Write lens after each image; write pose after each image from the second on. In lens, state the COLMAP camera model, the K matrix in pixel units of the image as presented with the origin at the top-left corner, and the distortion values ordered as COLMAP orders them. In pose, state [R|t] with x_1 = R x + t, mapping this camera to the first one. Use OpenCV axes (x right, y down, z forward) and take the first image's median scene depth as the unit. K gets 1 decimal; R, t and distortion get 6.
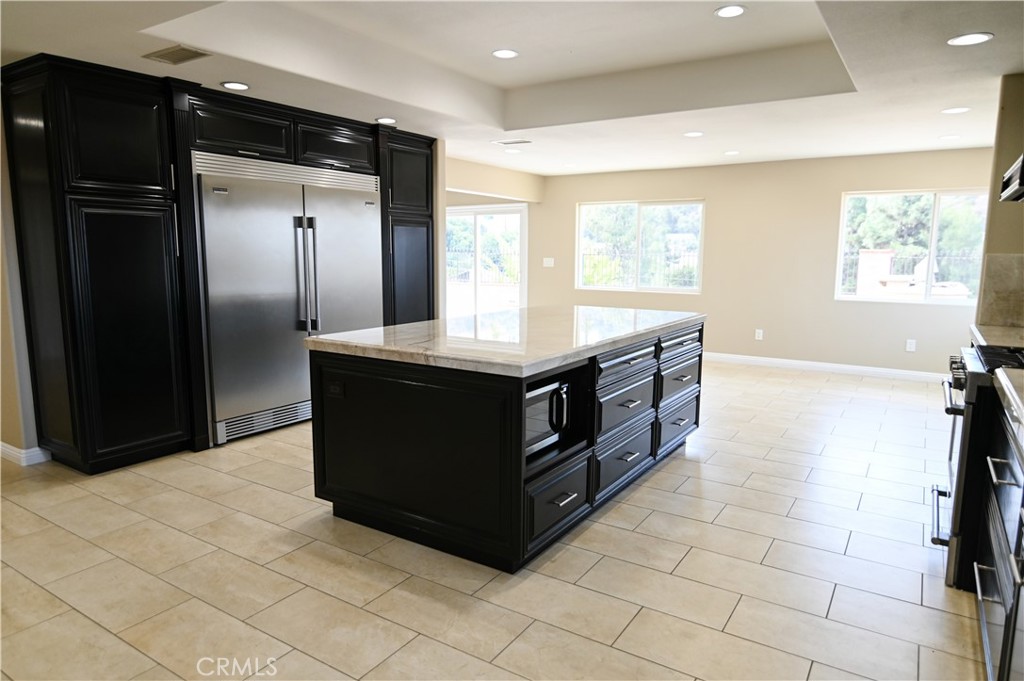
lens RADIAL K [[644.0, 0, 518.4], [0, 644.0, 338.2], [0, 0, 1]] dist [-0.001178, -0.000626]
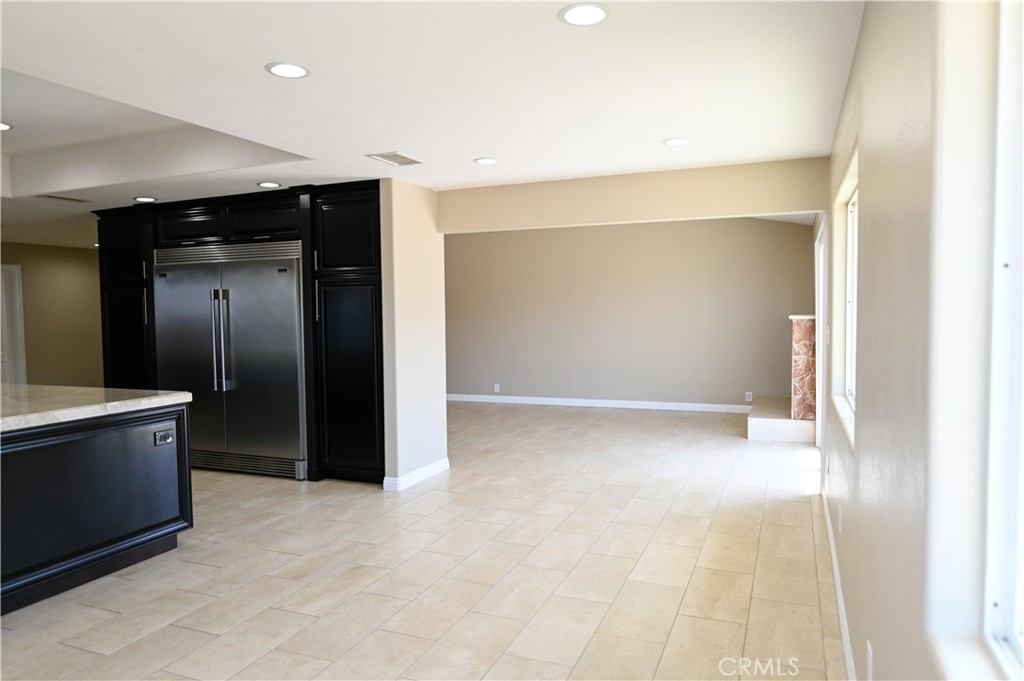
lens RADIAL K [[671.7, 0, 509.9], [0, 671.7, 342.2], [0, 0, 1]] dist [-0.005302, -0.000379]
pose [[0.180478, 0.038476, -0.982826, 1.209403], [-0.122681, 0.992312, 0.016320, -0.231316], [0.975898, 0.117629, 0.183811, 1.677859]]
